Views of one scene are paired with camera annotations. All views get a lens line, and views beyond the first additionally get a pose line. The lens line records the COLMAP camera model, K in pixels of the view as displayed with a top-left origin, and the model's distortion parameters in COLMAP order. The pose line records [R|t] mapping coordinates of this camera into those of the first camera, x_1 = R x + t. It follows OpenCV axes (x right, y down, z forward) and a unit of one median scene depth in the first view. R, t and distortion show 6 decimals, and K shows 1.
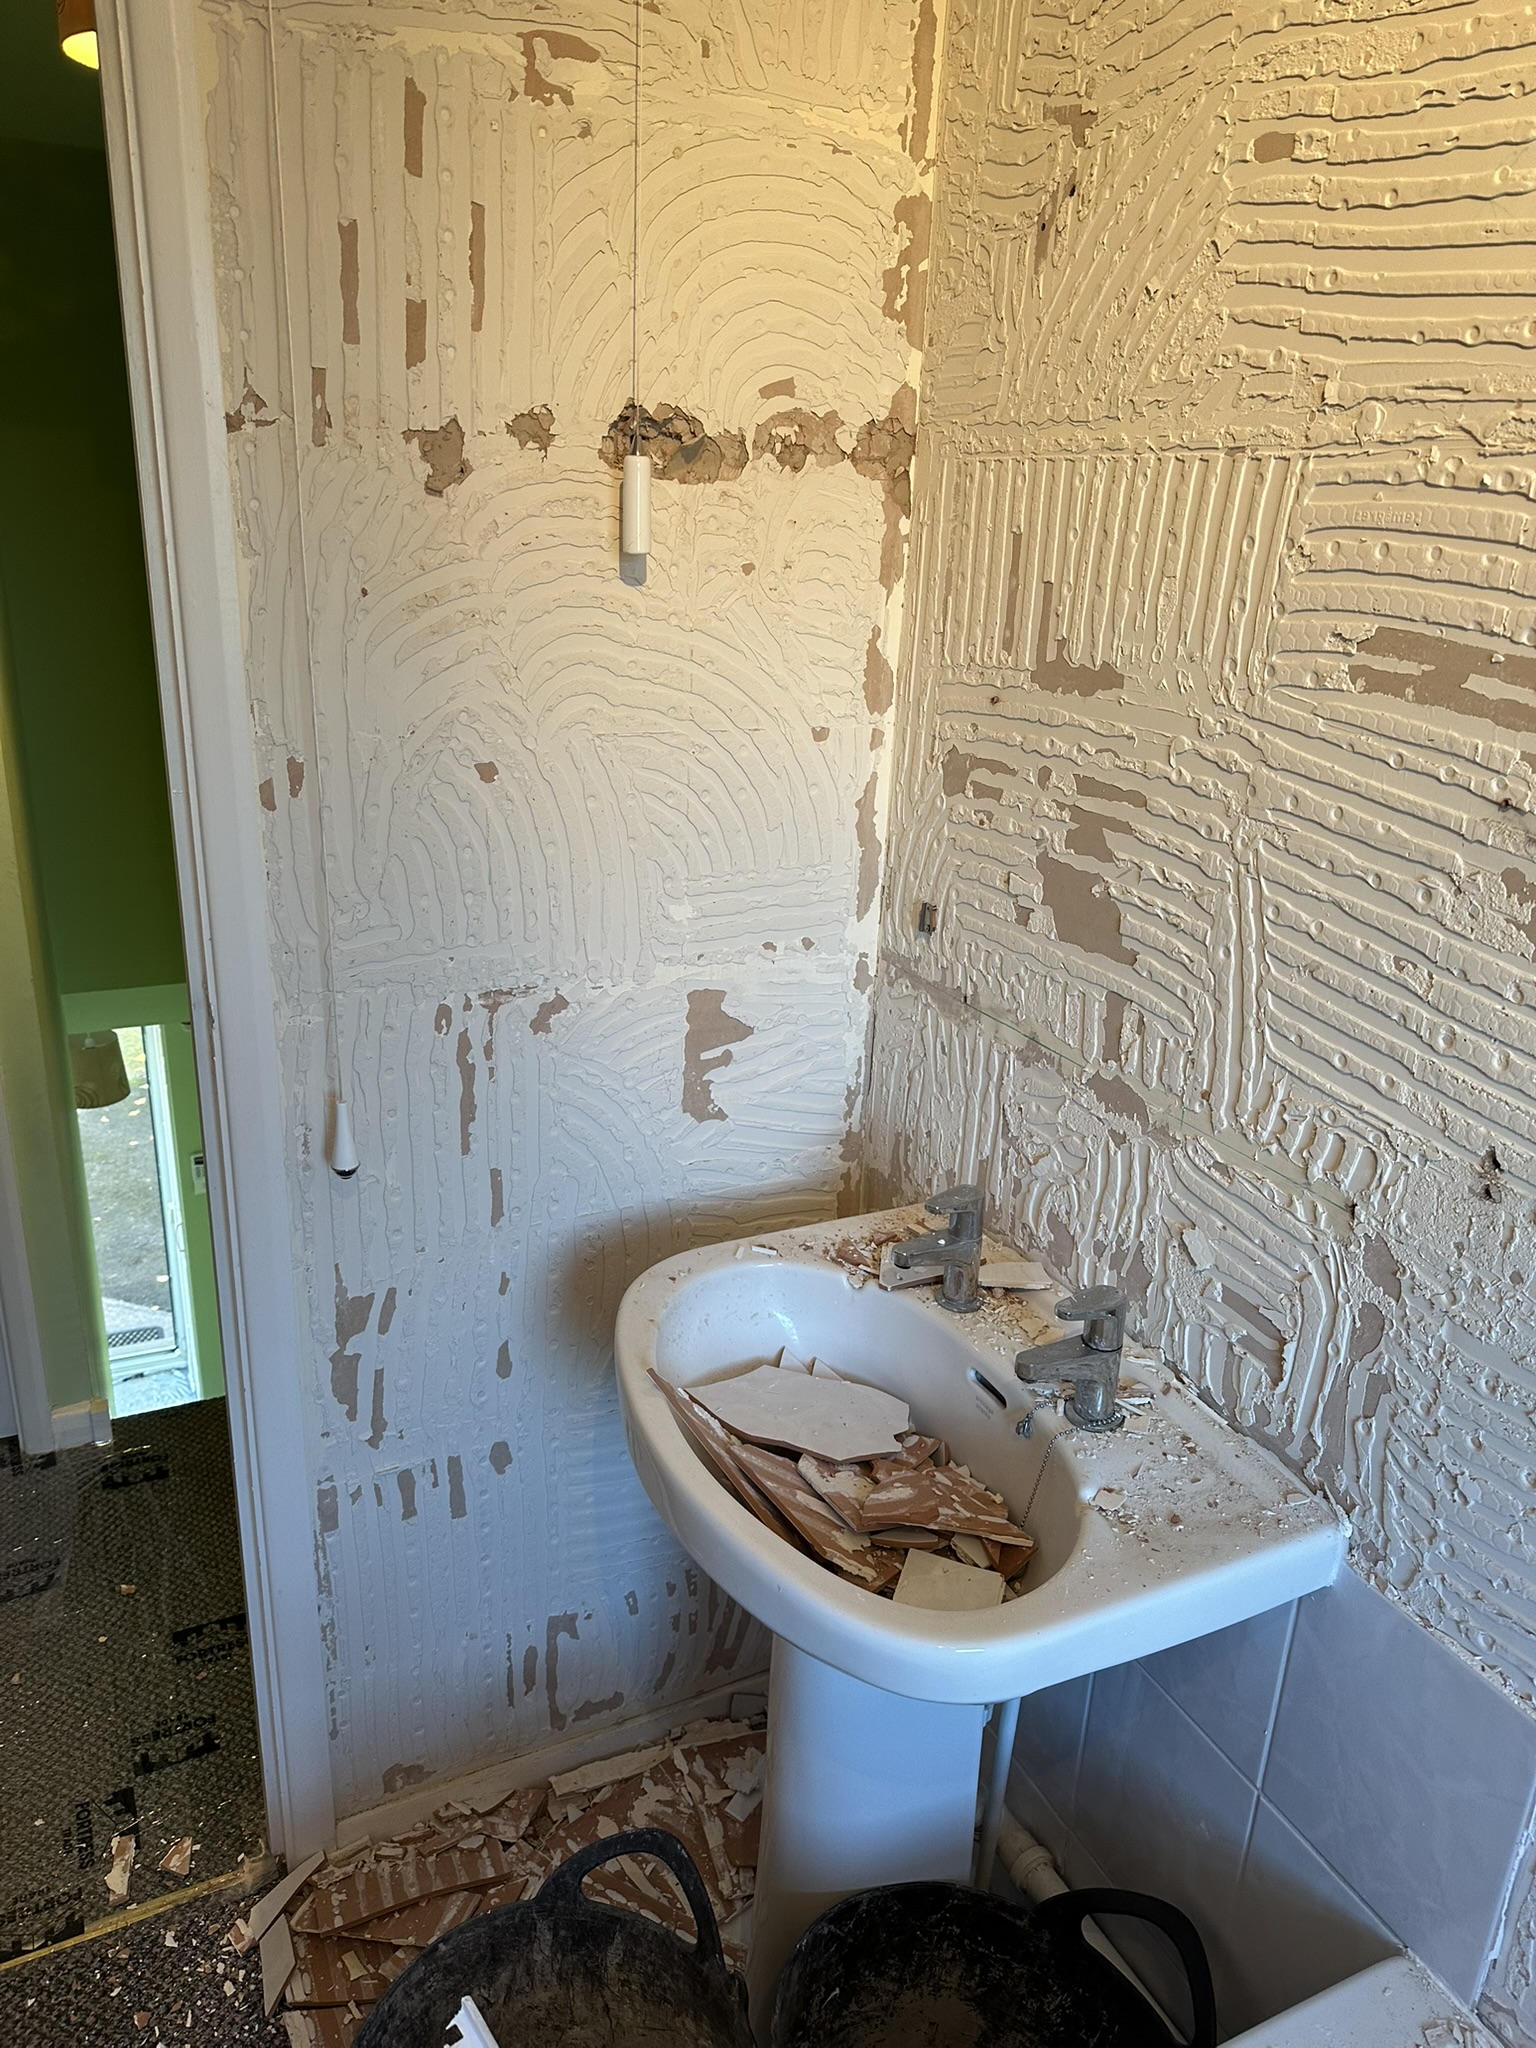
lens RADIAL K [[1424.8, 0, 776.7], [0, 1424.8, 1019.9], [0, 0, 1]] dist [0.031587, -0.047222]
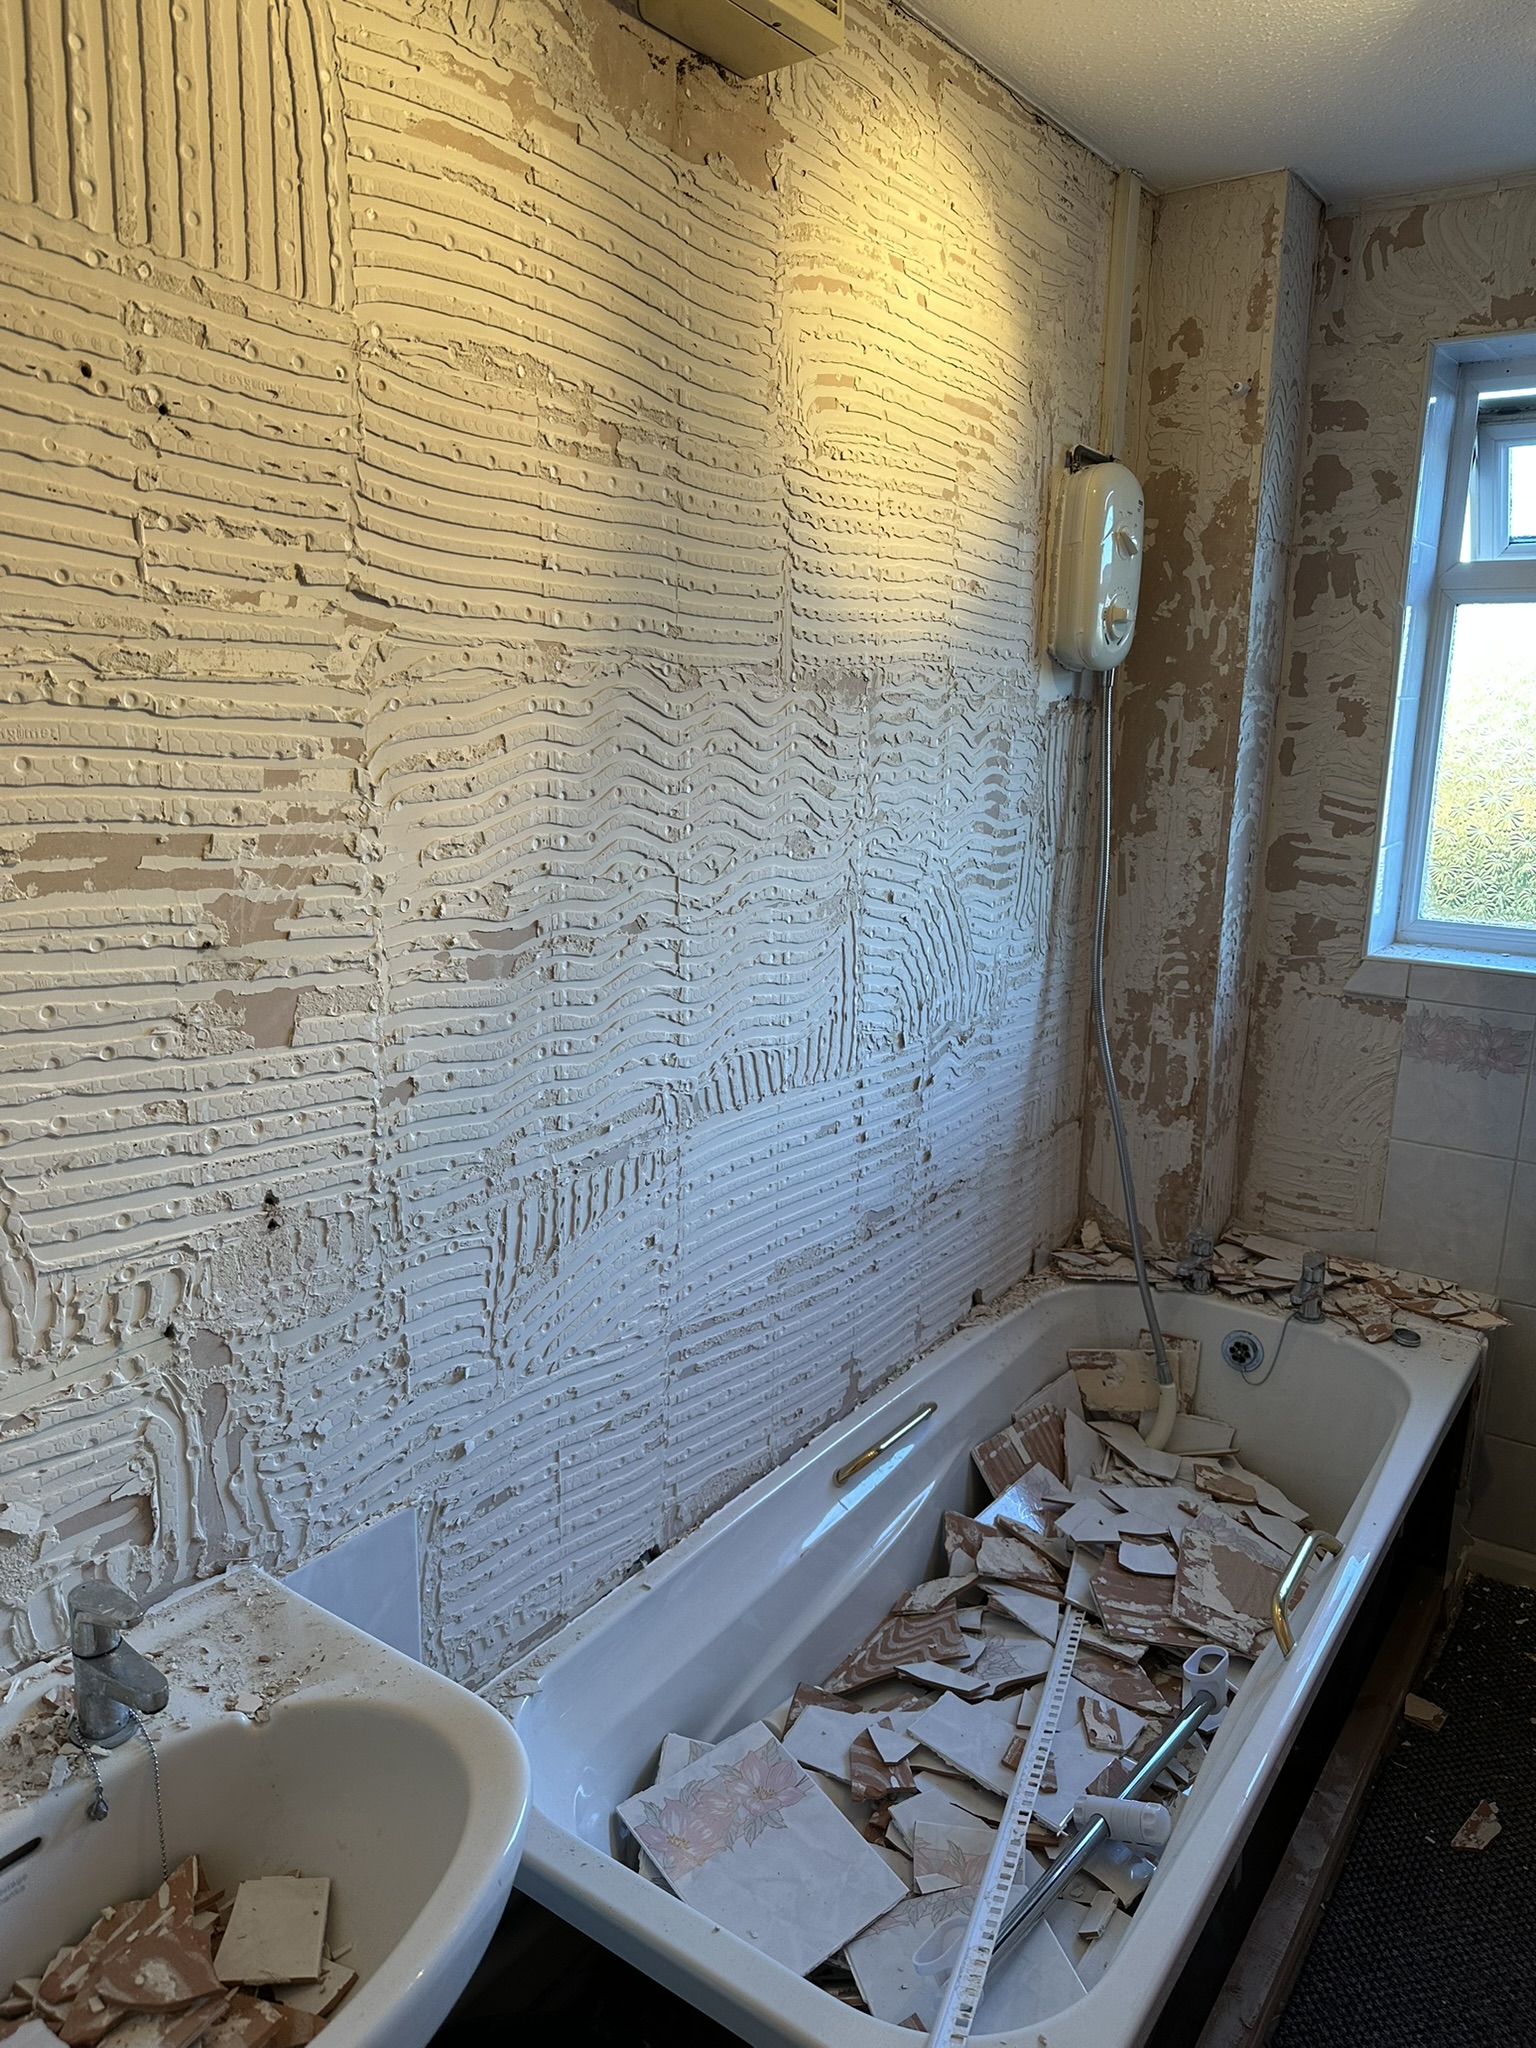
lens RADIAL K [[1424.8, 0, 759.5], [0, 1424.8, 1018.6], [0, 0, 1]] dist [0.031587, -0.047222]
pose [[-0.467114, -0.246934, 0.849016, -0.752487], [0.261776, 0.878542, 0.399547, -0.438684], [-0.844558, 0.408886, -0.345737, 0.977497]]
